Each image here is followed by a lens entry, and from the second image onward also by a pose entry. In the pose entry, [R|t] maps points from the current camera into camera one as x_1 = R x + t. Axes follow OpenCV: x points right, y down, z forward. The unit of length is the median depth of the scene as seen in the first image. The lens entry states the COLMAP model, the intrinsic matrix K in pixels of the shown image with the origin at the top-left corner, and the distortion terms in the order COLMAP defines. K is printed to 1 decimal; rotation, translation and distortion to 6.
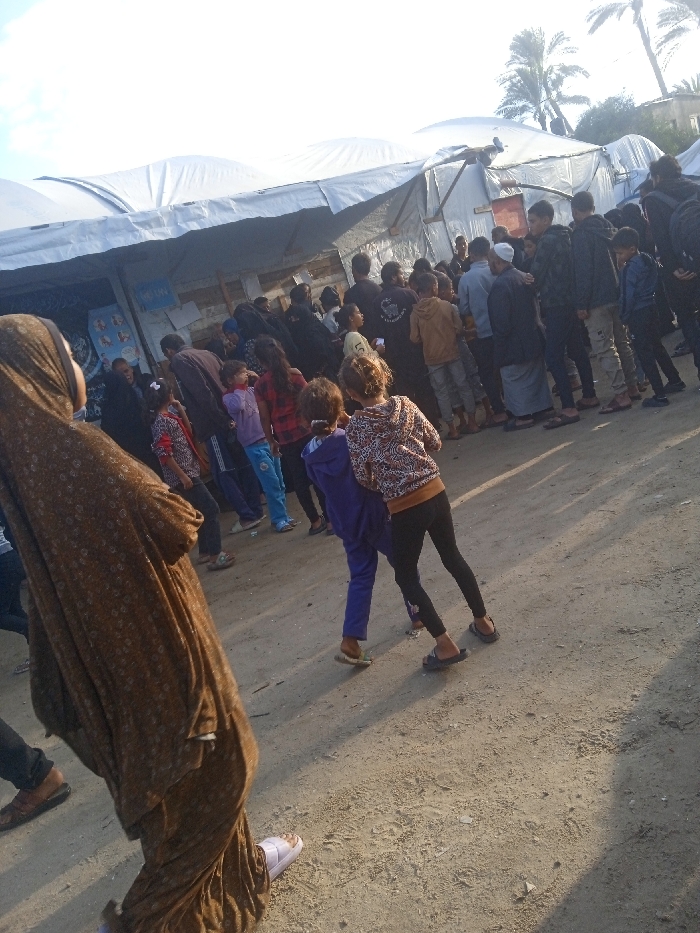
lens RADIAL K [[759.0, 0, 349.9], [0, 759.0, 467.0], [0, 0, 1]] dist [-0.002907, -0.020913]
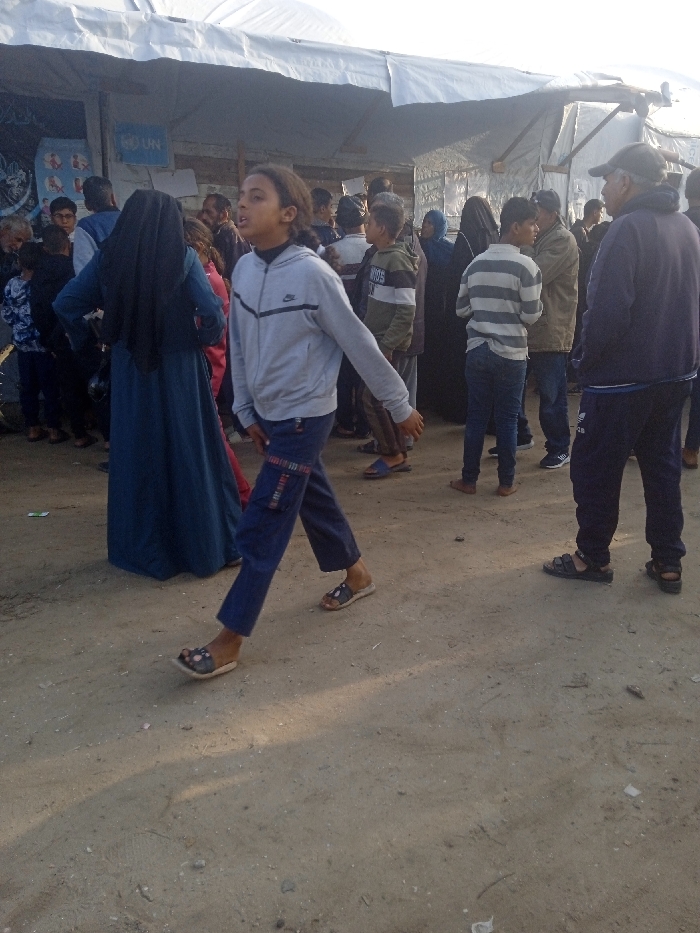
lens RADIAL K [[759.0, 0, 350.2], [0, 759.0, 466.9], [0, 0, 1]] dist [-0.002907, -0.020913]
pose [[0.940811, 0.331334, -0.071365, 0.100665], [-0.322905, 0.940211, 0.108329, -0.077467], [0.102991, -0.078873, 0.991550, 0.259423]]
